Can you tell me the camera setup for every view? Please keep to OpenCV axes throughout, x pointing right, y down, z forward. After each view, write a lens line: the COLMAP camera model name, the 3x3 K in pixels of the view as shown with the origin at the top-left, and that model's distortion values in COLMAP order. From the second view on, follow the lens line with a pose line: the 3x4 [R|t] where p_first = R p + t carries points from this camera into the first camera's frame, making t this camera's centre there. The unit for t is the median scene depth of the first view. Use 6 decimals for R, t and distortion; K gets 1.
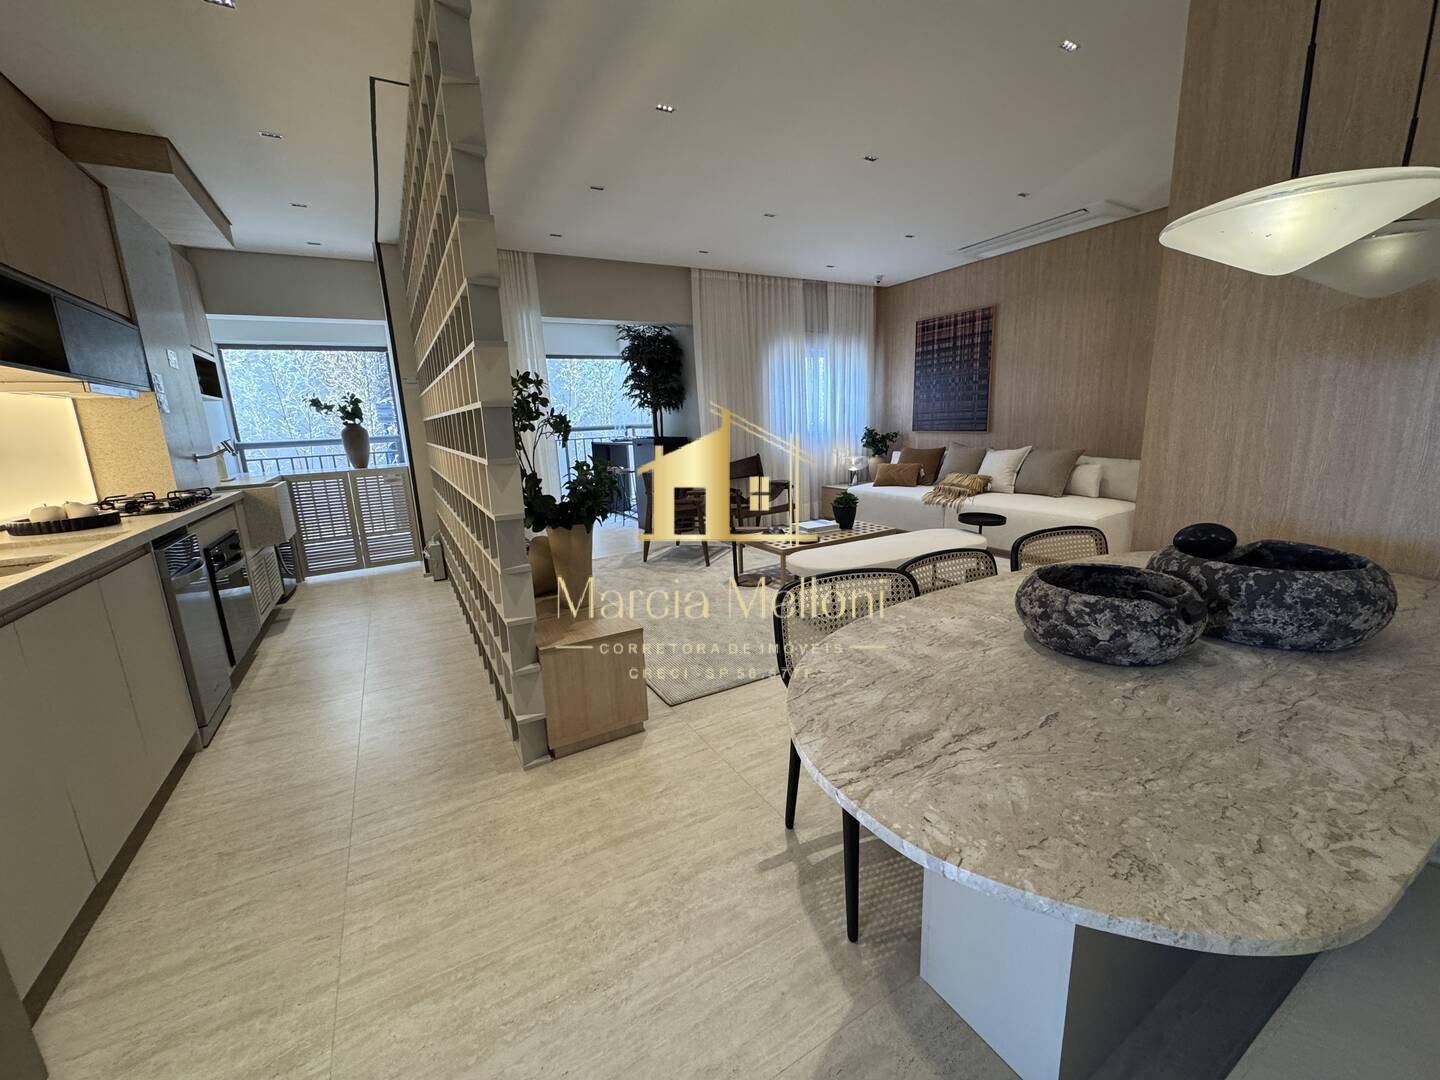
lens RADIAL K [[576.5, 0, 724.0], [0, 576.5, 543.5], [0, 0, 1]] dist [-0.000184, 0.000135]
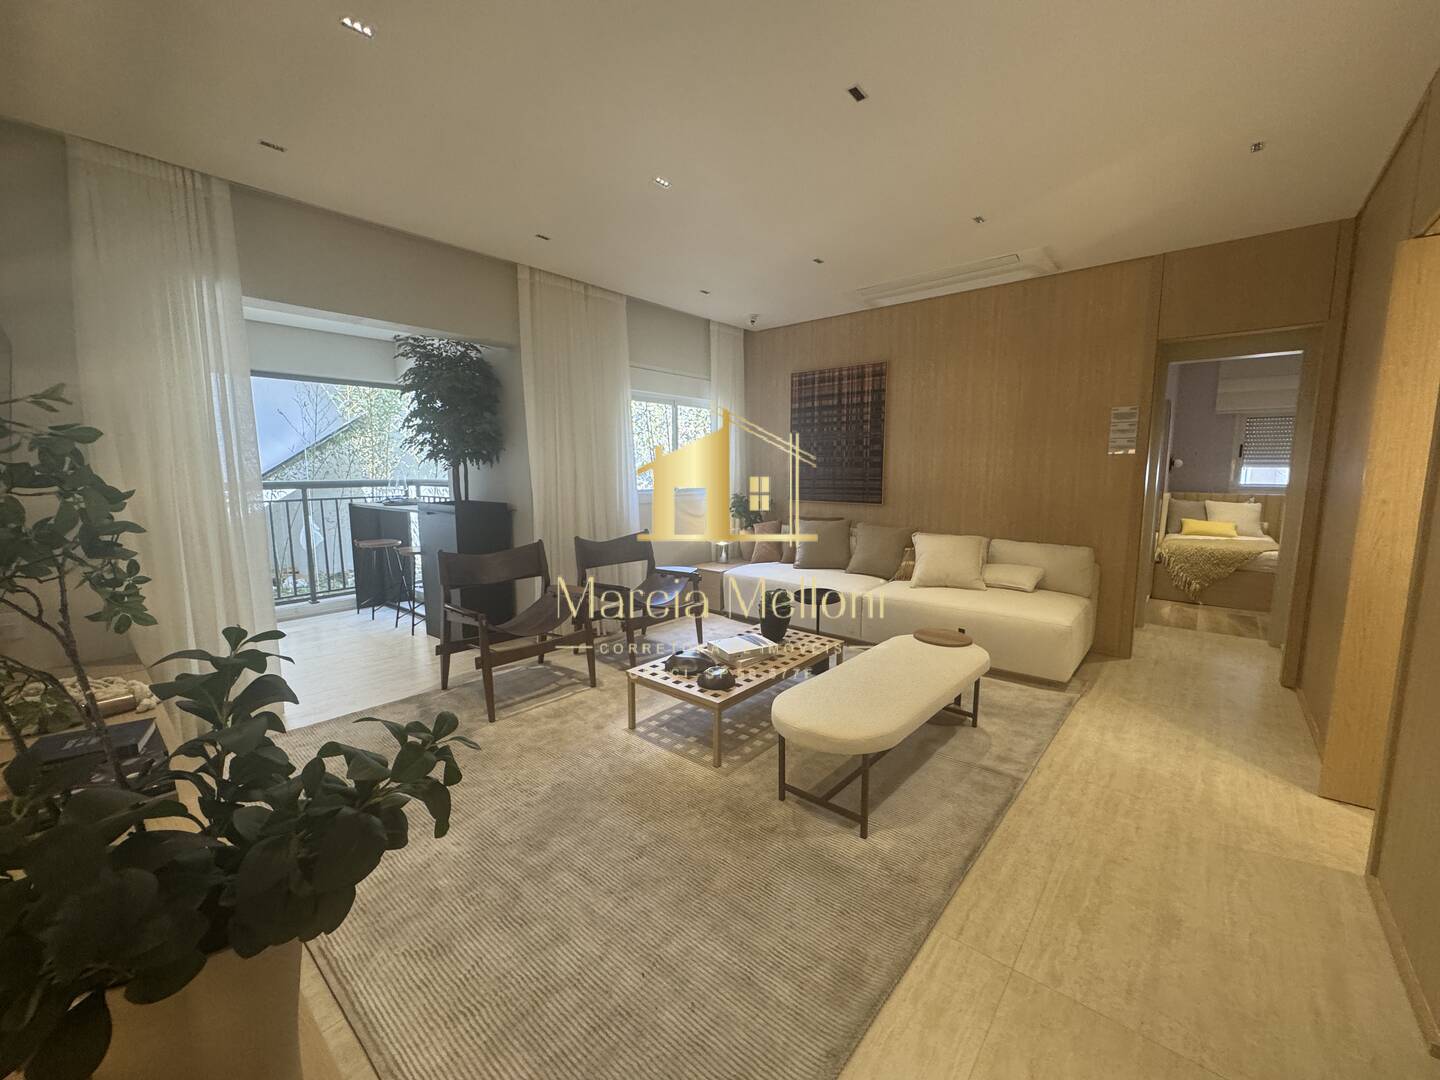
lens RADIAL K [[575.0, 0, 718.7], [0, 575.0, 537.7], [0, 0, 1]] dist [-0.001853, -0.000011]
pose [[0.943953, -0.002140, 0.330073, -0.053897], [0.034506, 0.995140, -0.092227, -0.075620], [-0.328272, 0.098447, 0.939439, 0.287597]]
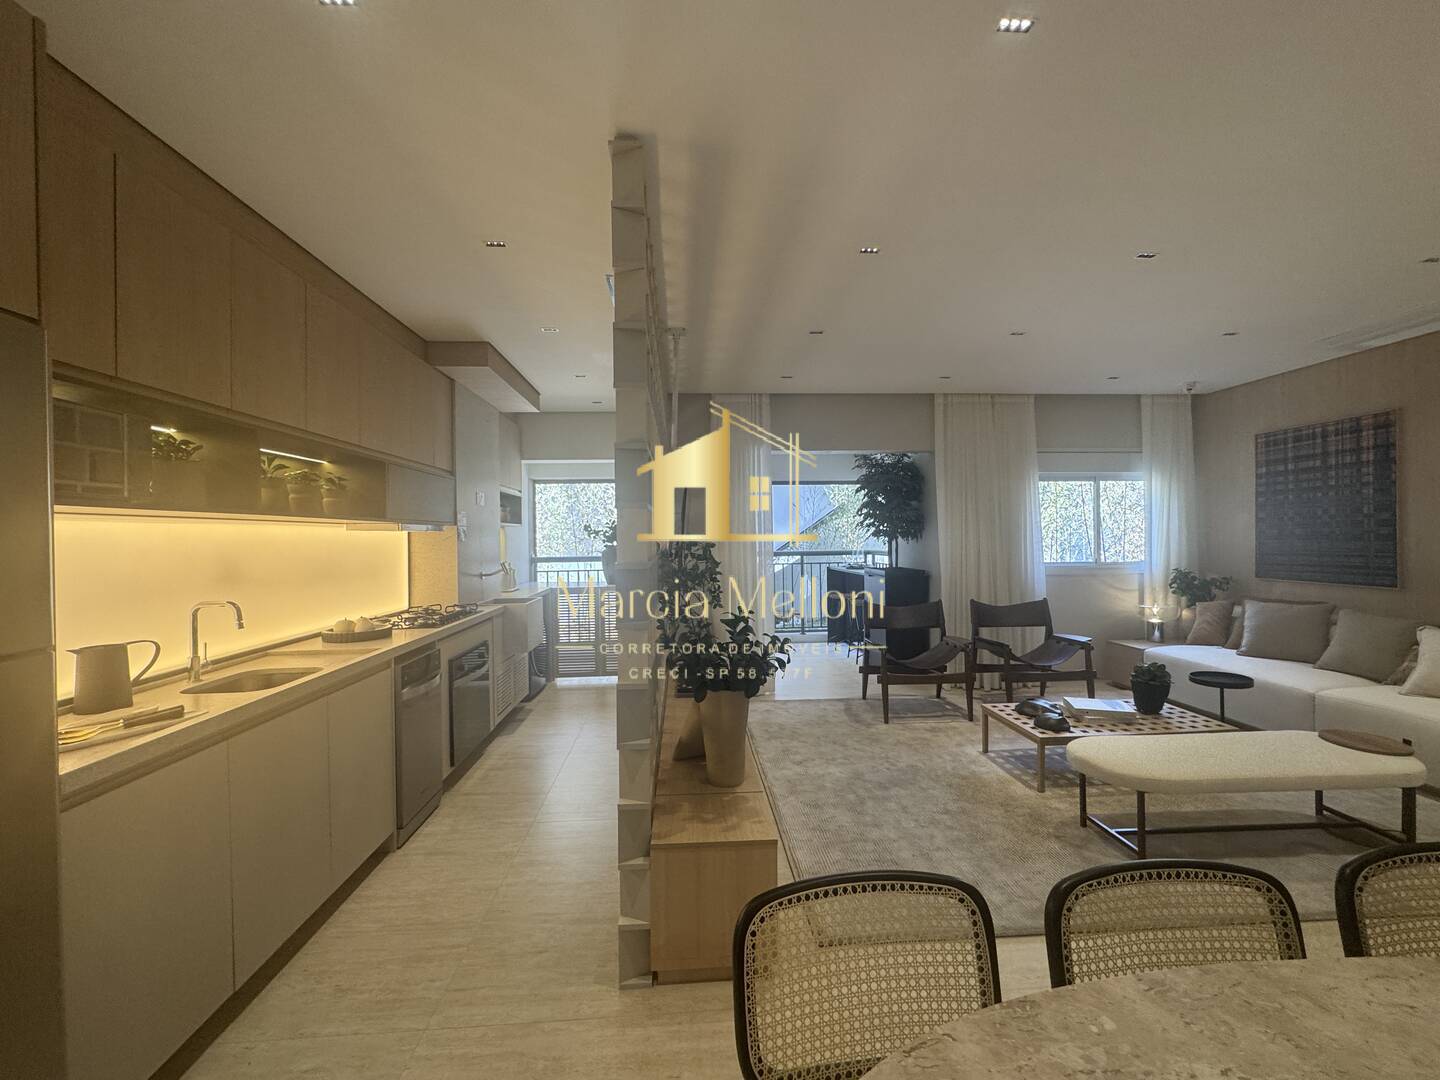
lens RADIAL K [[580.7, 0, 722.4], [0, 580.7, 539.9], [0, 0, 1]] dist [-0.001249, 0.000127]
pose [[0.896546, 0.031263, -0.441847, 0.054256], [-0.116837, 0.978871, -0.167812, -0.046719], [0.427265, 0.202075, 0.881255, 0.071215]]
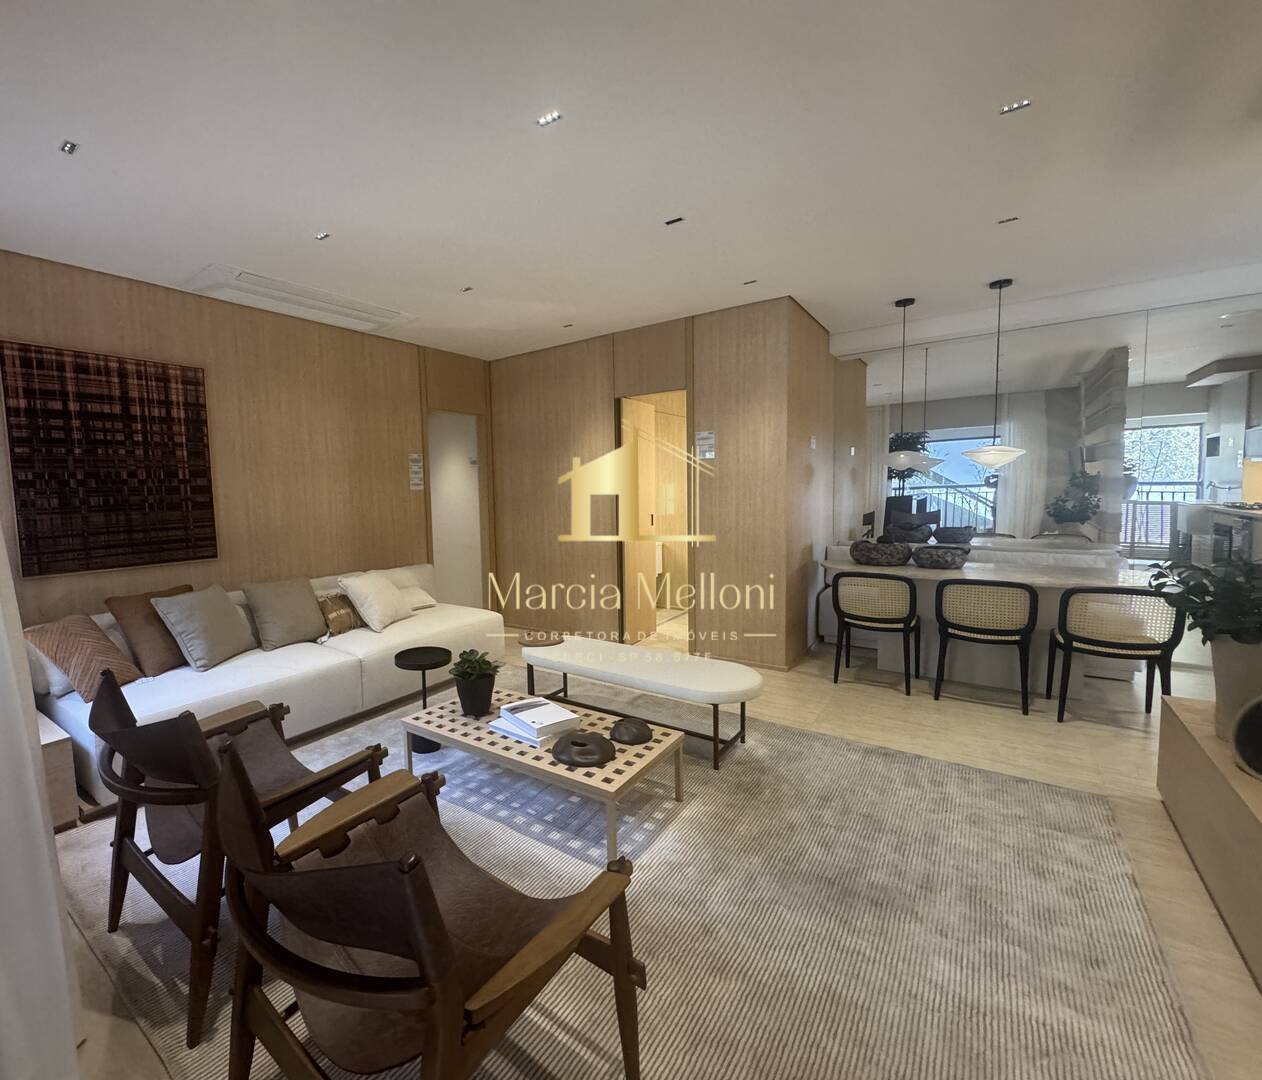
lens RADIAL K [[568.2, 0, 547.2], [0, 568.2, 537.9], [0, 0, 1]] dist [-0.000717, -0.000105]
pose [[-0.367245, -0.026493, 0.929747, -0.262217], [0.241993, 0.962449, 0.123010, -0.206969], [-0.898093, 0.270167, -0.347044, 0.895222]]
